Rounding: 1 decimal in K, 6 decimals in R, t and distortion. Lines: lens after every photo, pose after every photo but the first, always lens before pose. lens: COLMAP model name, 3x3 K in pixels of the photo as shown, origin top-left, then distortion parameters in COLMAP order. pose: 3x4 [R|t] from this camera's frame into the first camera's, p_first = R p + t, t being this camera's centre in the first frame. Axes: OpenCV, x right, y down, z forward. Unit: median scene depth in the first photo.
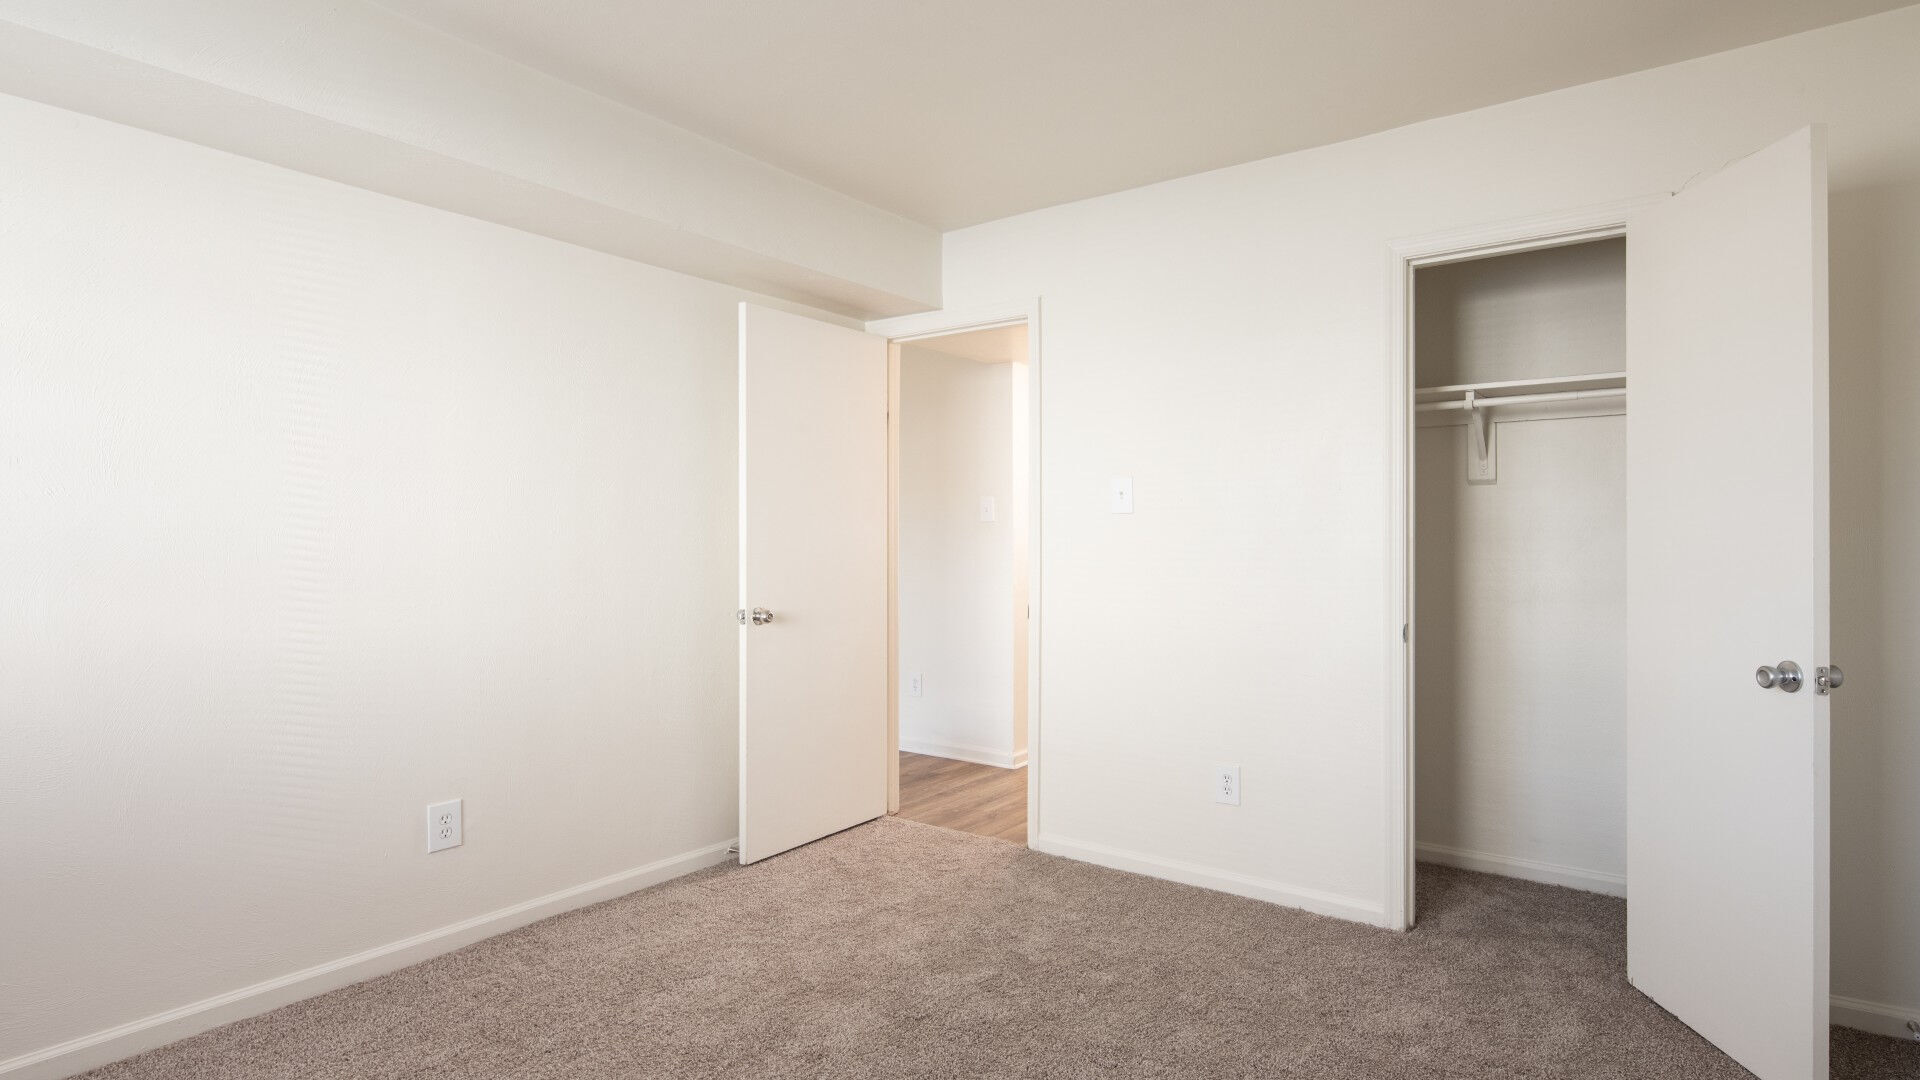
lens RADIAL K [[928.8, 0, 953.4], [0, 928.8, 536.9], [0, 0, 1]] dist [-0.000014, -0.001666]
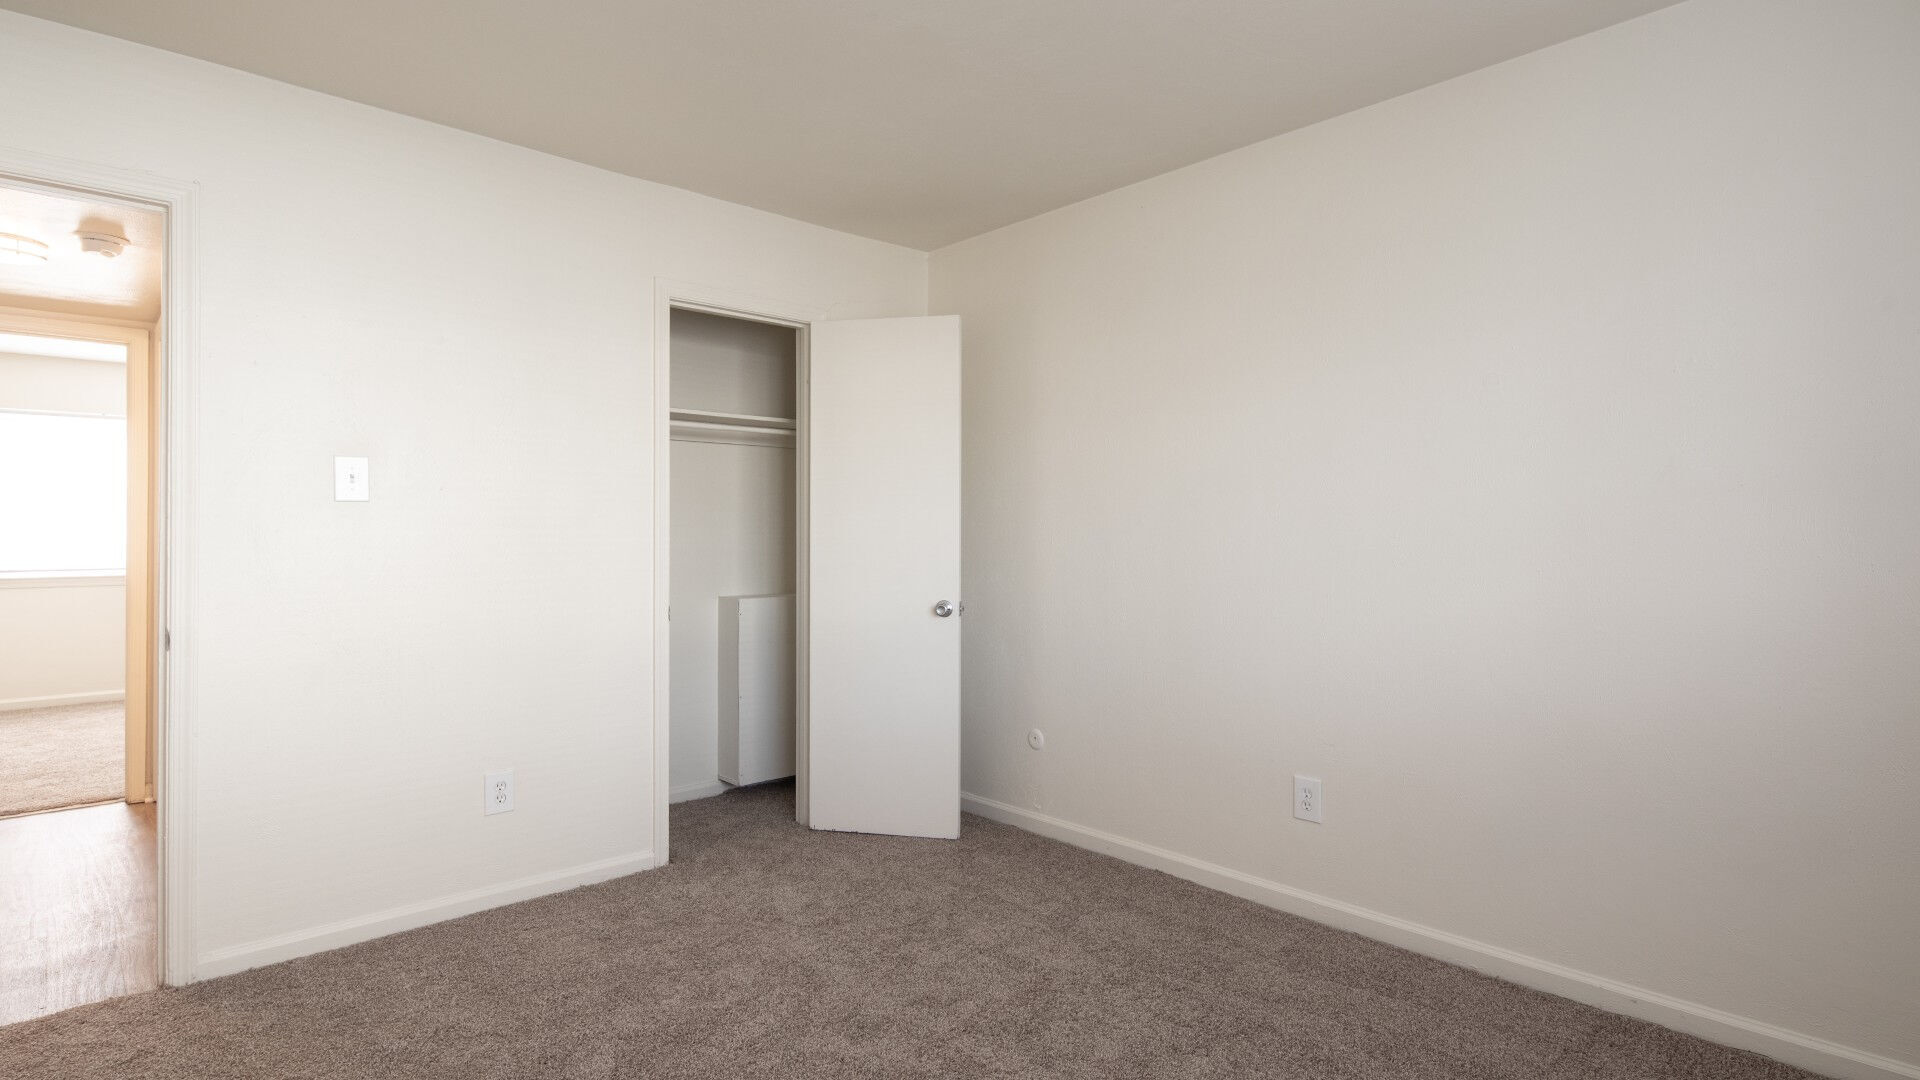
lens RADIAL K [[928.8, 0, 953.4], [0, 928.8, 536.9], [0, 0, 1]] dist [-0.000014, -0.001666]
pose [[0.218066, -0.000319, 0.975934, -0.534429], [-0.004018, 0.999991, 0.001225, 0.002492], [-0.975926, -0.004188, 0.218063, 0.345021]]
